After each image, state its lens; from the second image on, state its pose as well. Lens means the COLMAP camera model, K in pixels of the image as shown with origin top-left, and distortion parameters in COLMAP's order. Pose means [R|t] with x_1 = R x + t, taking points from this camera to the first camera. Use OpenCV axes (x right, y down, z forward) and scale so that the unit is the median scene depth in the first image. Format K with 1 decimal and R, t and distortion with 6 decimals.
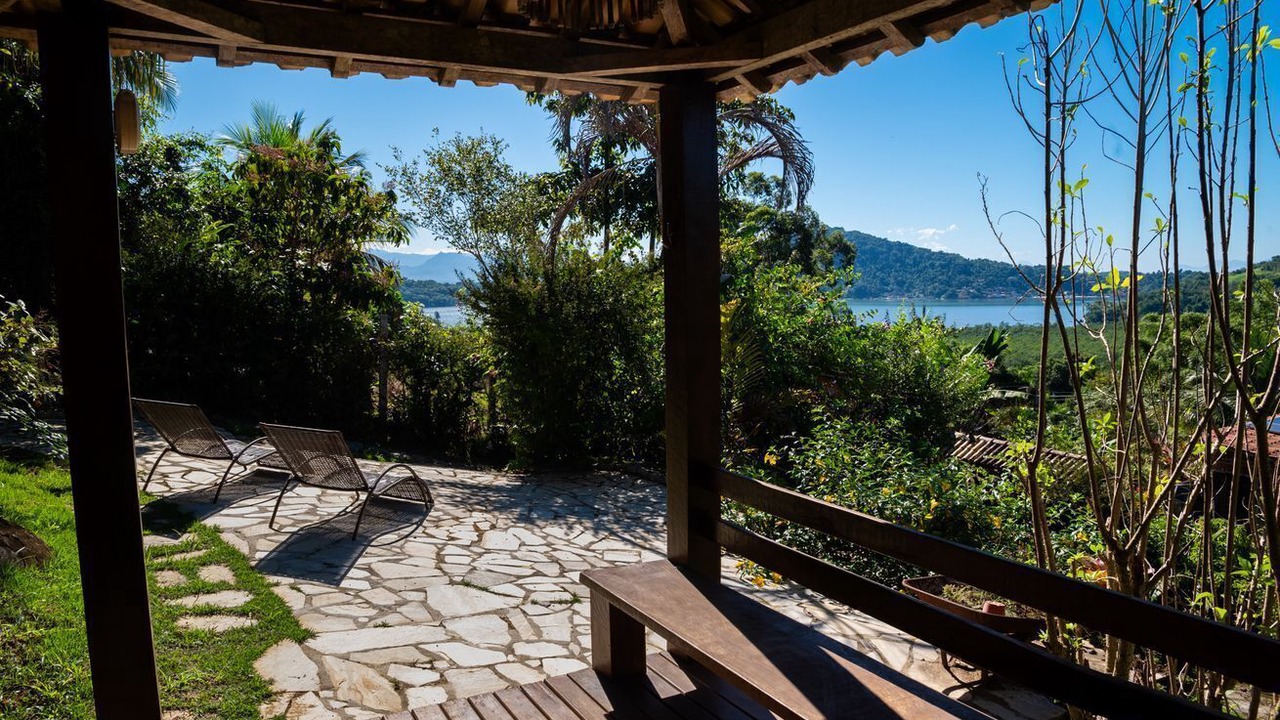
lens RADIAL K [[880.0, 0, 637.9], [0, 880.0, 363.2], [0, 0, 1]] dist [-0.037687, 0.004326]
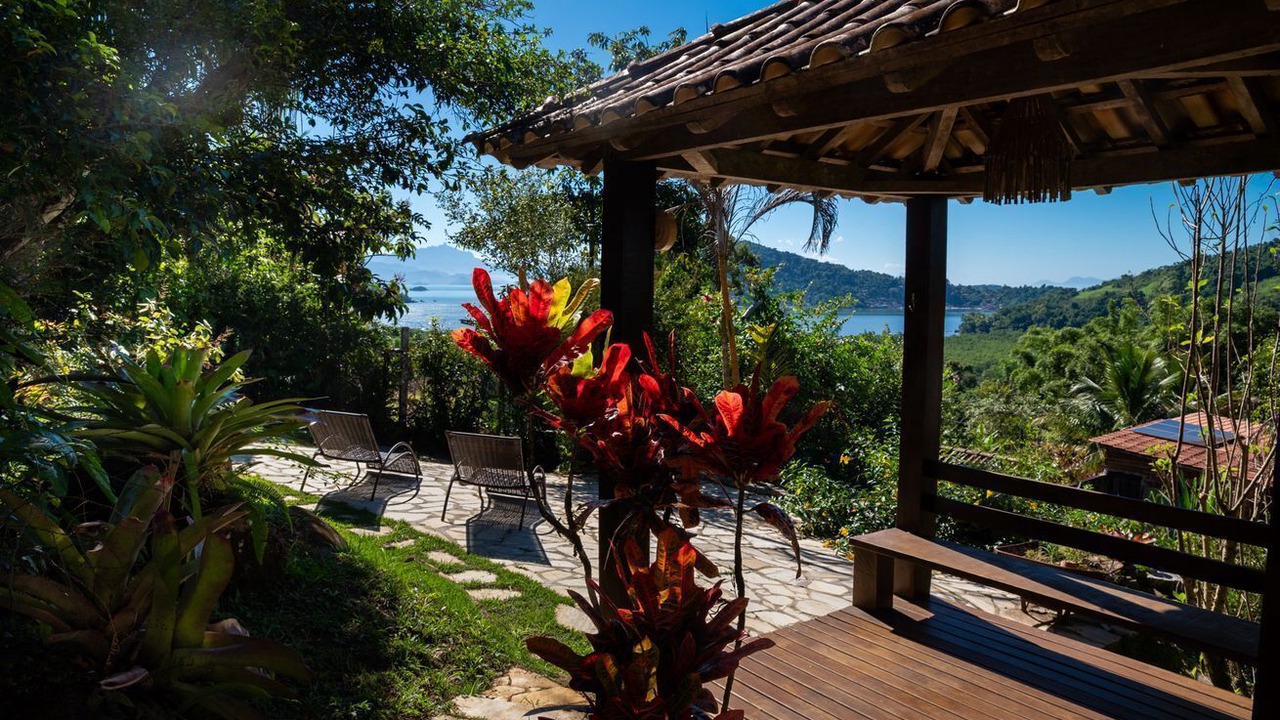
lens RADIAL K [[880.0, 0, 641.5], [0, 880.0, 357.4], [0, 0, 1]] dist [-0.037687, 0.004326]
pose [[0.990461, 0.010477, 0.137391, -0.387225], [-0.009159, 0.999906, -0.010220, -0.024635], [-0.137485, 0.008864, 0.990464, -0.236257]]
